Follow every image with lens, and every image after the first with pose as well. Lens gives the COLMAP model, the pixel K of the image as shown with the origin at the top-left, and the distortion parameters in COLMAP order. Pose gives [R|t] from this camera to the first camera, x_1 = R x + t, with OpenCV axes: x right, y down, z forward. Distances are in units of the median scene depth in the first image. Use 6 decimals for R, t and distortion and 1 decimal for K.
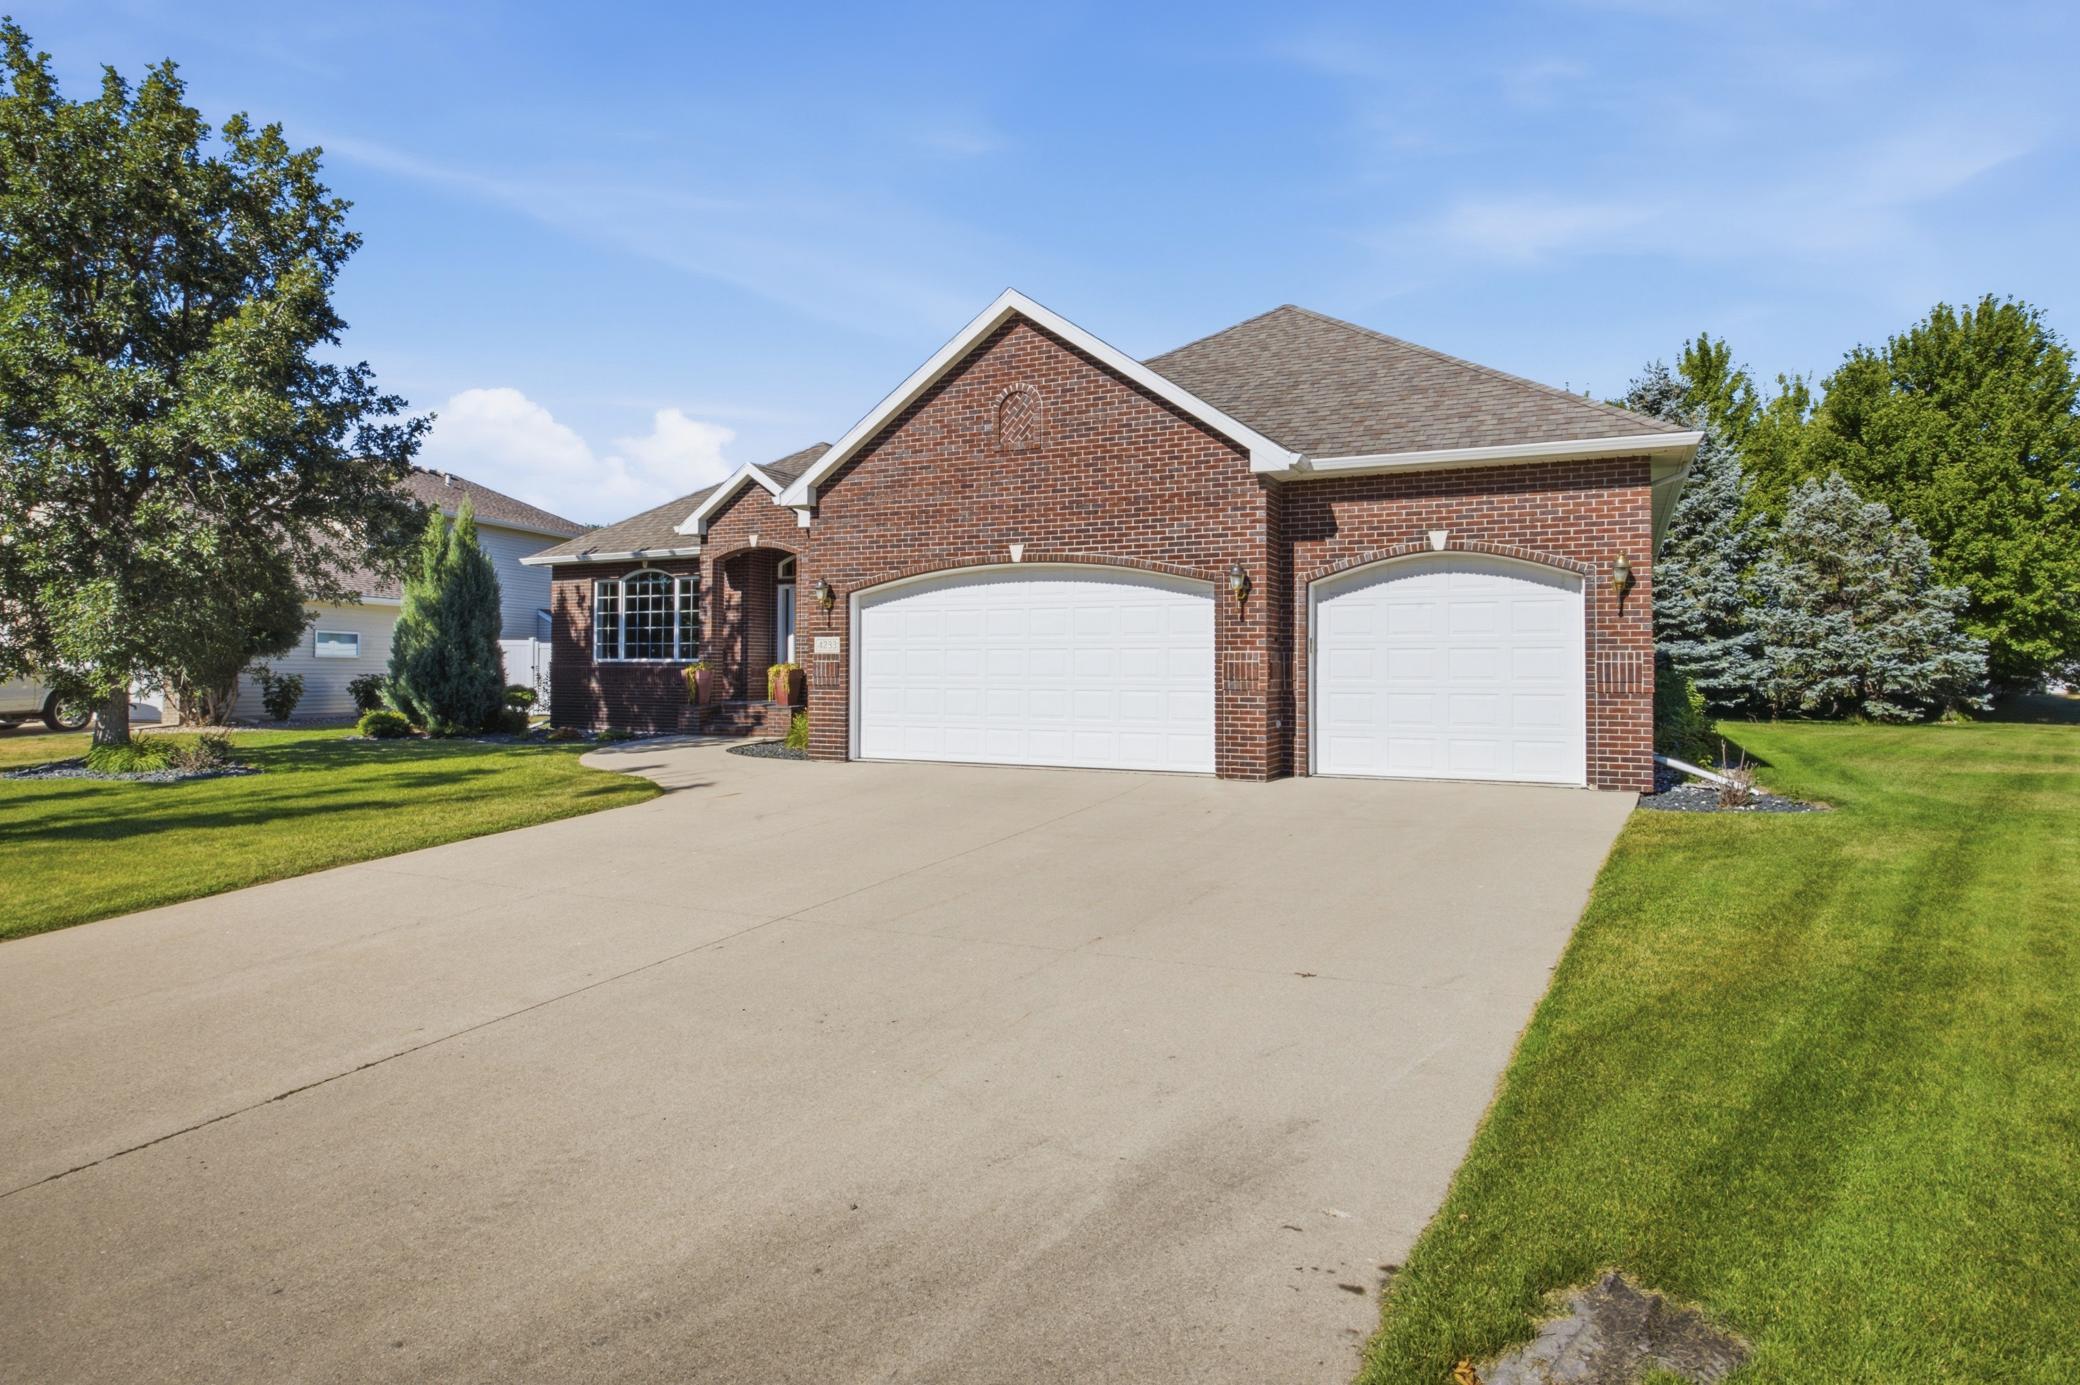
lens RADIAL K [[1168.4, 0, 1042.9], [0, 1168.4, 635.3], [0, 0, 1]] dist [0.003784, -0.000082]
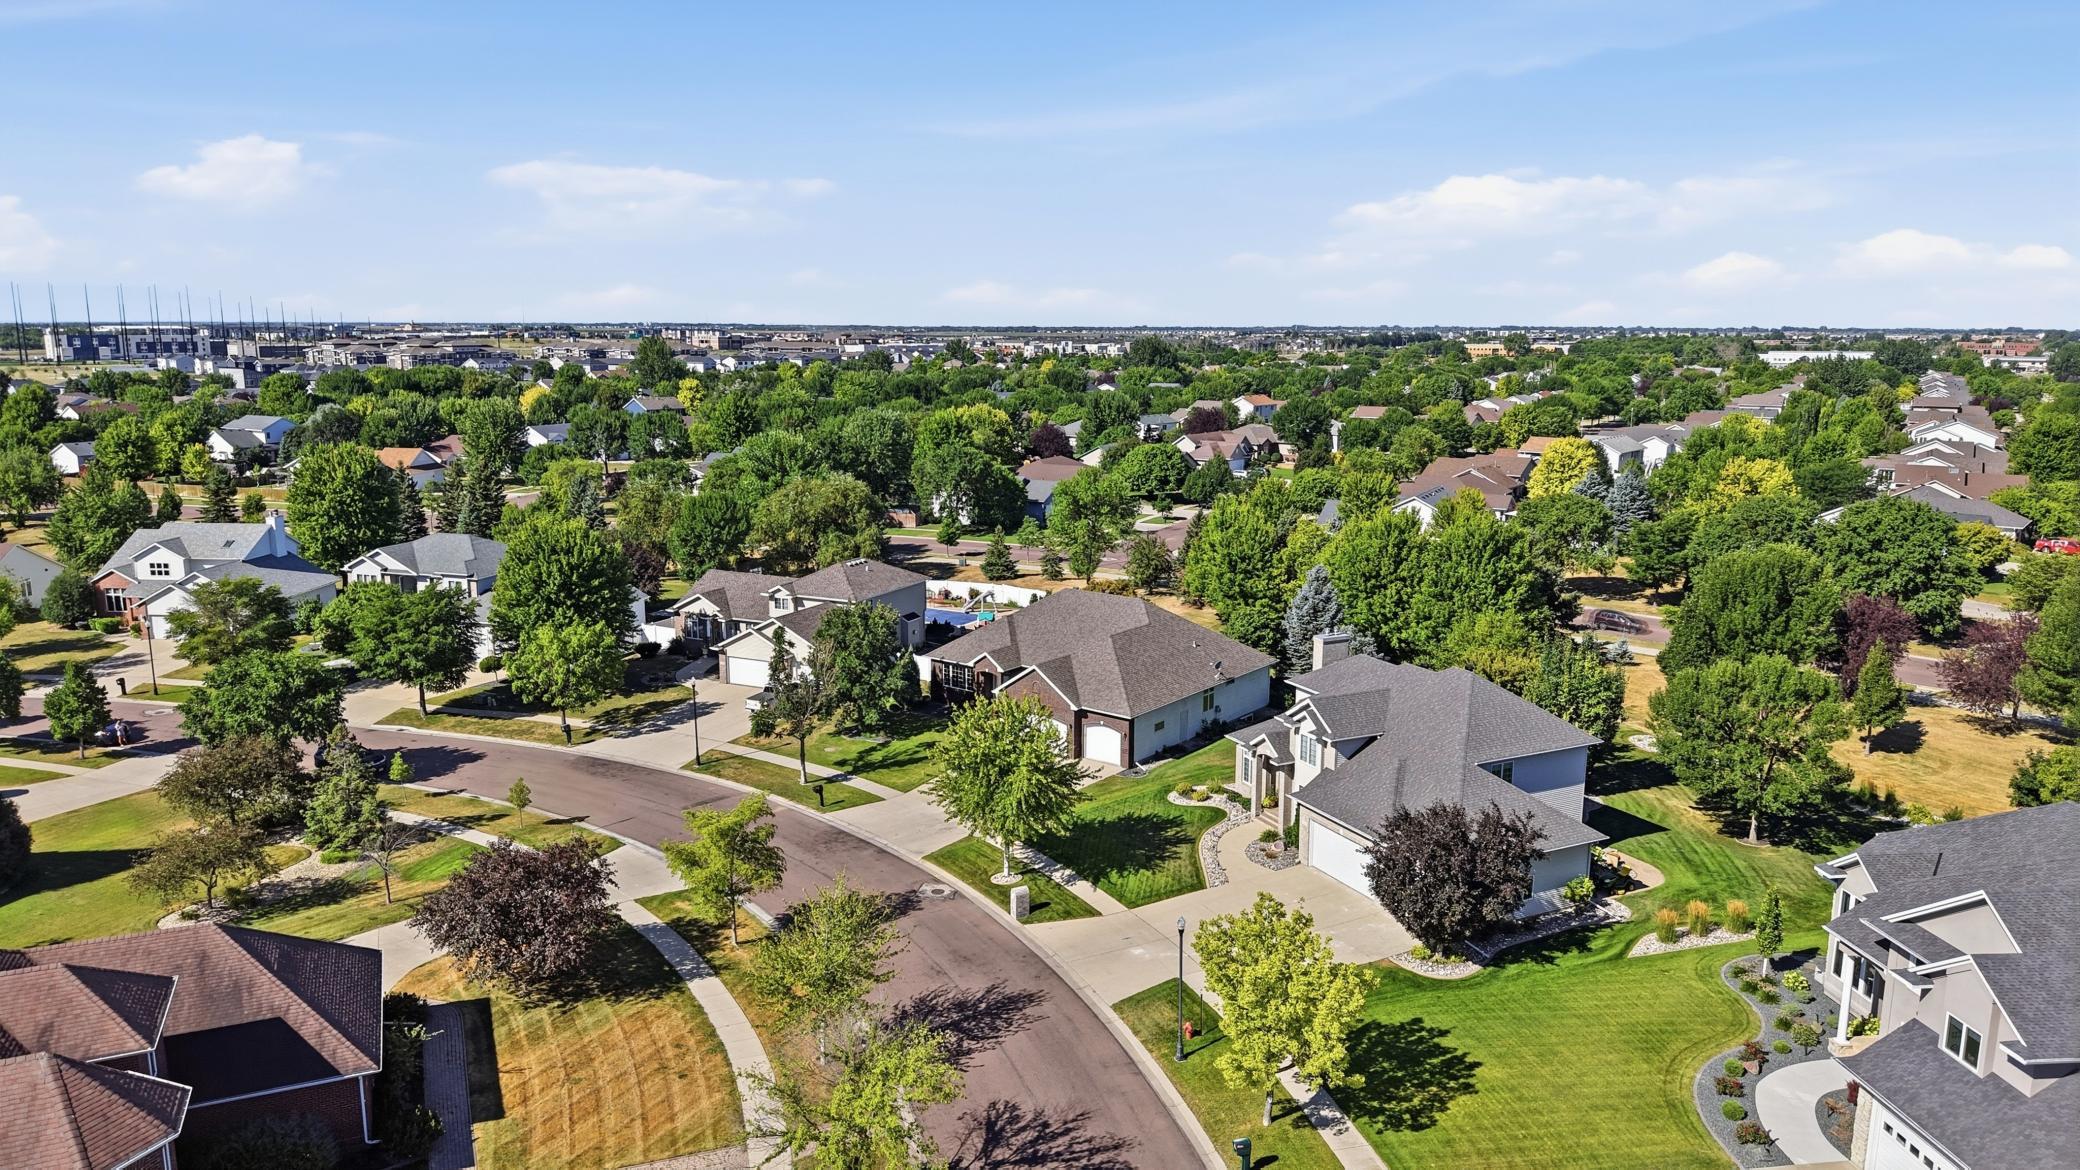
lens RADIAL K [[1403.5, 0, 1024.8], [0, 1403.5, 596.0], [0, 0, 1]] dist [0.082968, -0.138806]
pose [[0.978527, 0.035076, -0.203113, 1.205376], [0.012023, 0.974023, 0.226129, -2.028759], [0.205768, -0.223716, 0.952686, -4.989644]]
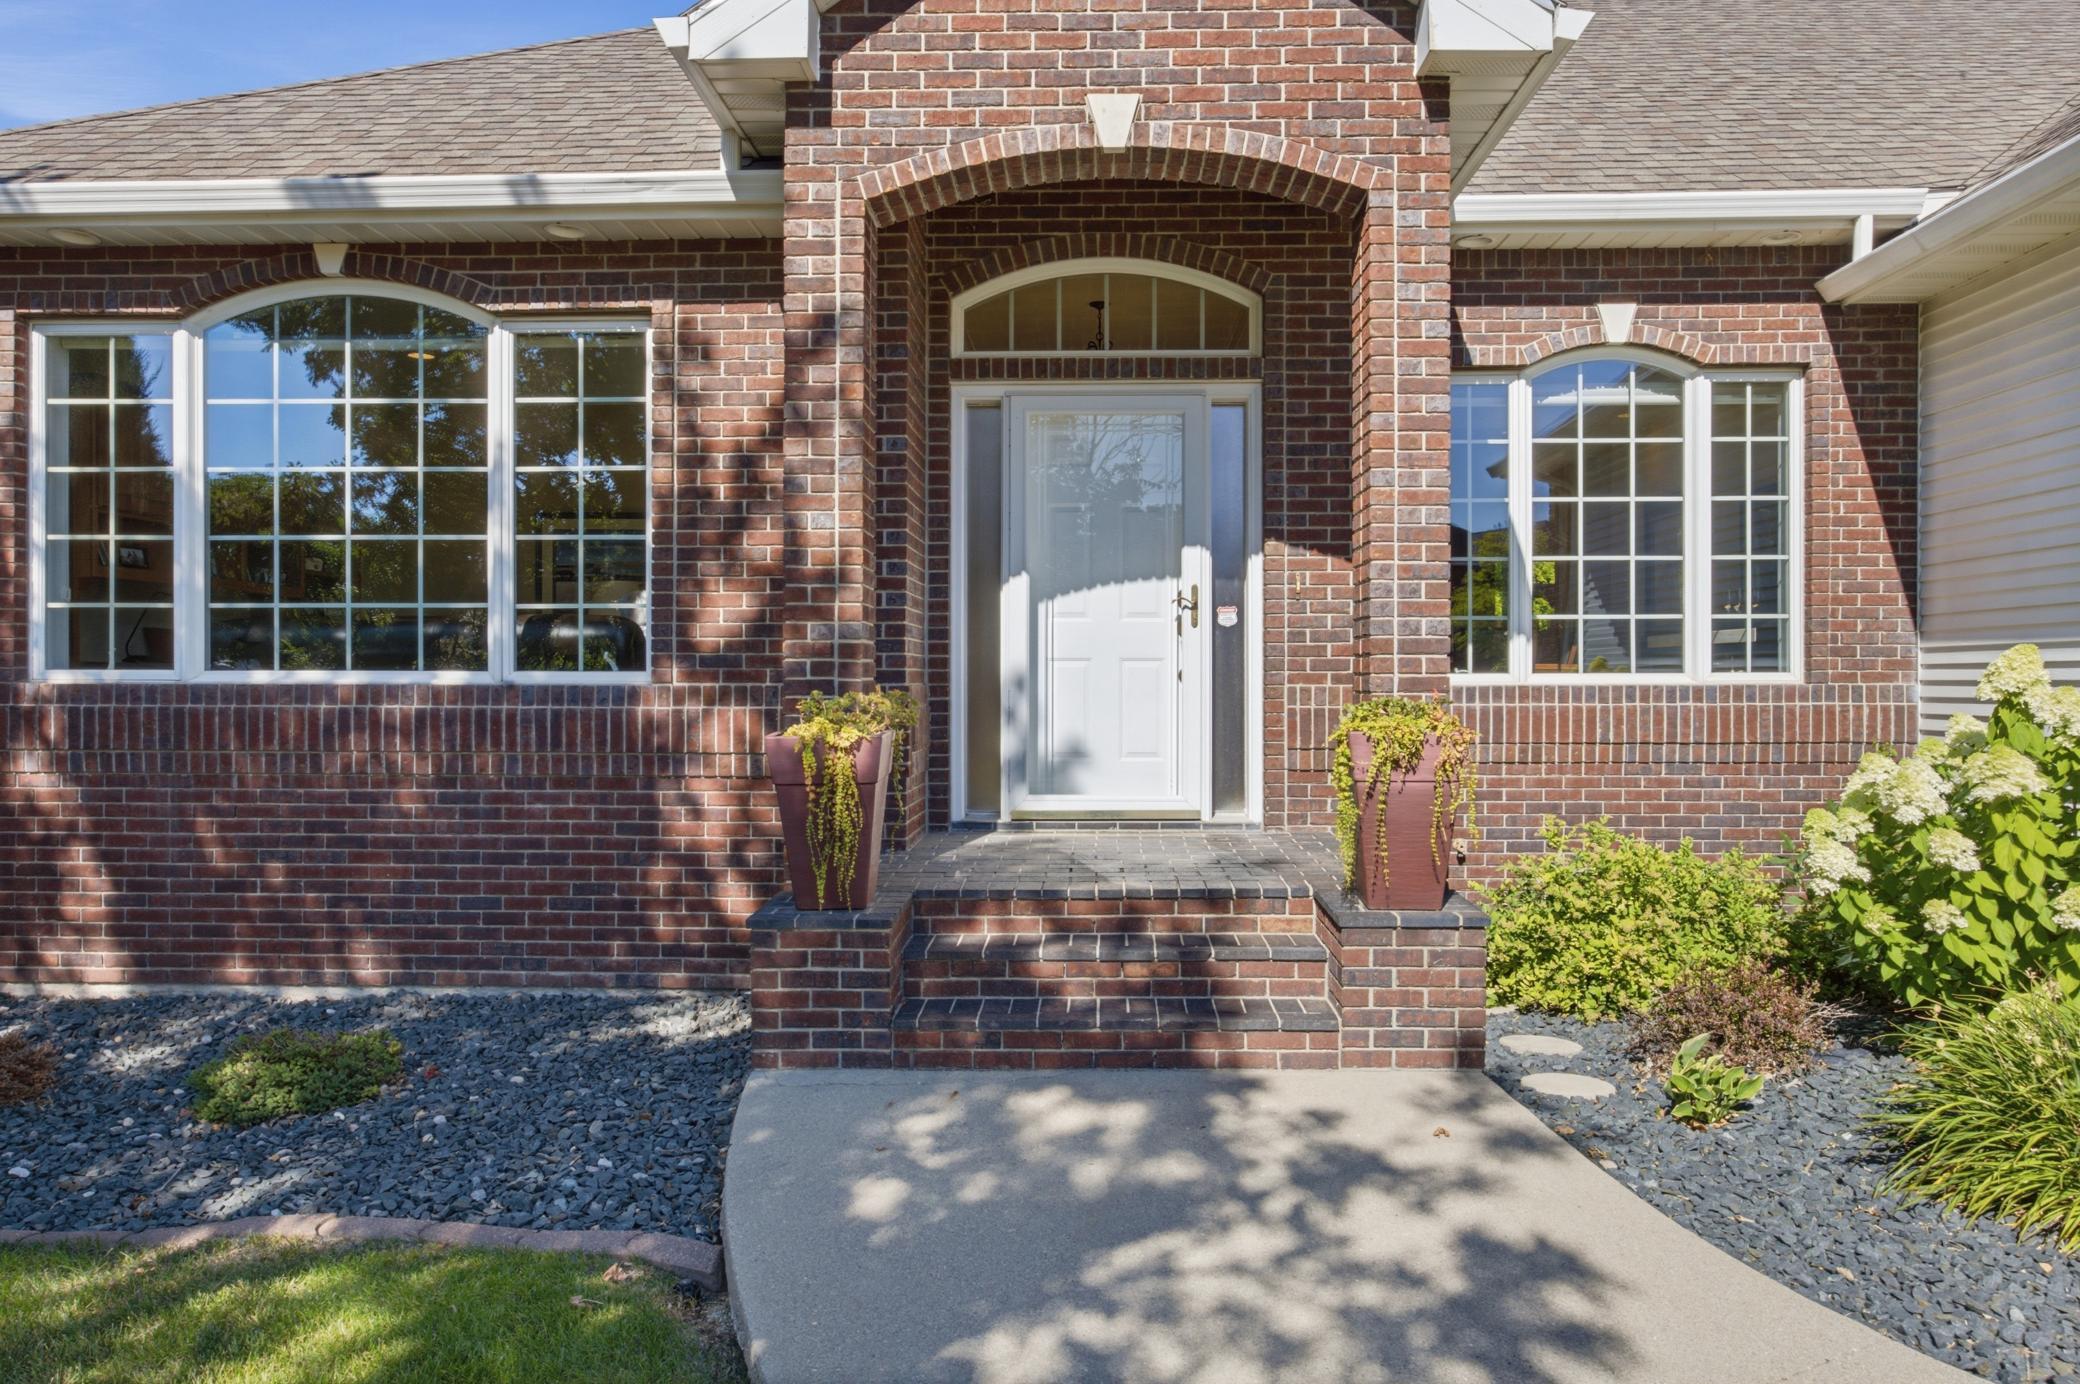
lens RADIAL K [[1303.4, 0, 1072.6], [0, 1303.4, 693.2], [0, 0, 1]] dist [-0.071030, 0.079221]
pose [[0.908779, -0.001471, 0.417276, -0.508856], [-0.009925, 0.999635, 0.025140, 0.027759], [-0.417161, -0.026989, 0.908432, 1.146839]]
